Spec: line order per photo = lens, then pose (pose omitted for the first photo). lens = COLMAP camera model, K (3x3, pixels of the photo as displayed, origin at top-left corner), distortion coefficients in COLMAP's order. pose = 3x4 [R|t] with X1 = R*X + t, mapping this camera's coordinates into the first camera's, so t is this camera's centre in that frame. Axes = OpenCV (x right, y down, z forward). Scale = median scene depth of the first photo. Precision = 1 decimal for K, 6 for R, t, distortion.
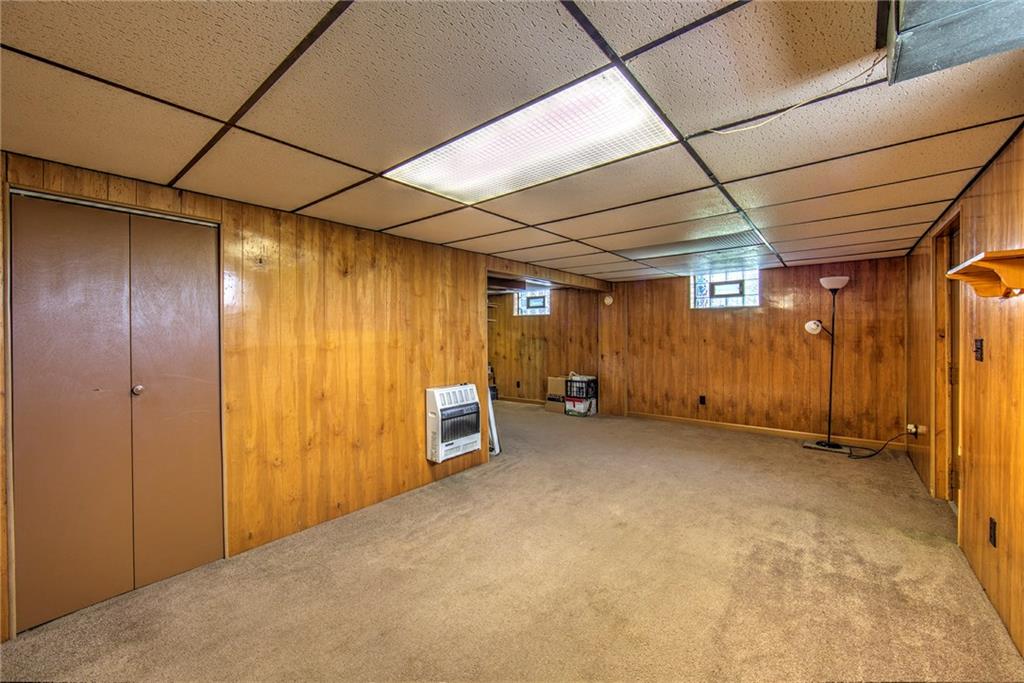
lens RADIAL K [[402.9, 0, 511.7], [0, 402.9, 335.5], [0, 0, 1]] dist [-0.012236, 0.000938]
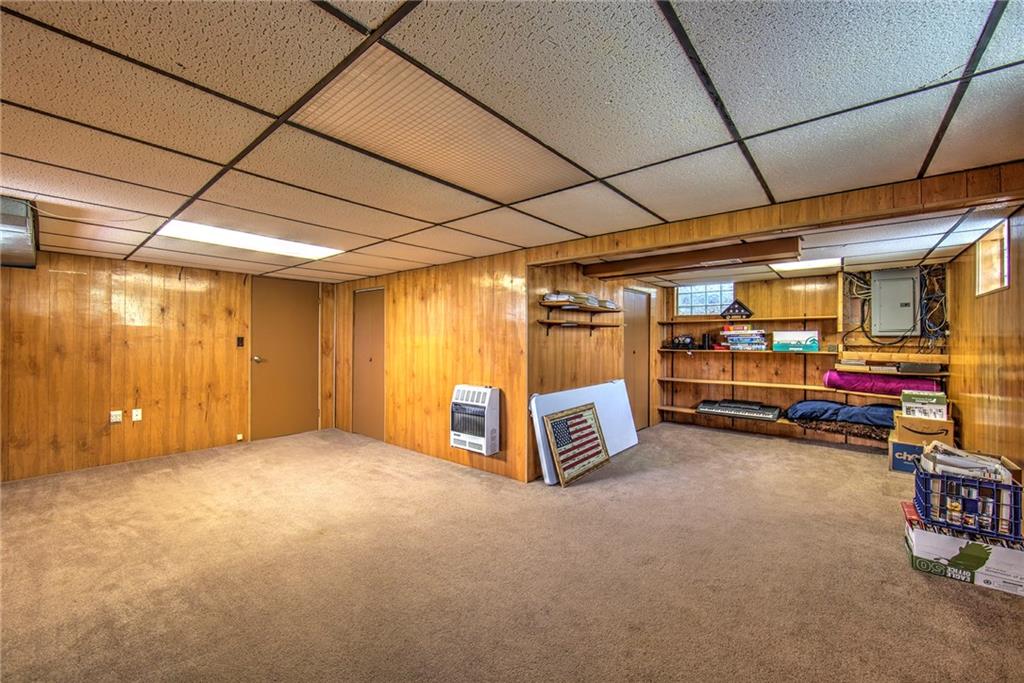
lens RADIAL K [[402.9, 0, 511.4], [0, 402.9, 340.8], [0, 0, 1]] dist [-0.012236, 0.000938]
pose [[-0.016799, 0.007865, -0.999828, 0.950600], [-0.008199, 0.999934, 0.008003, -0.005655], [0.999825, 0.008332, -0.016734, 1.139072]]
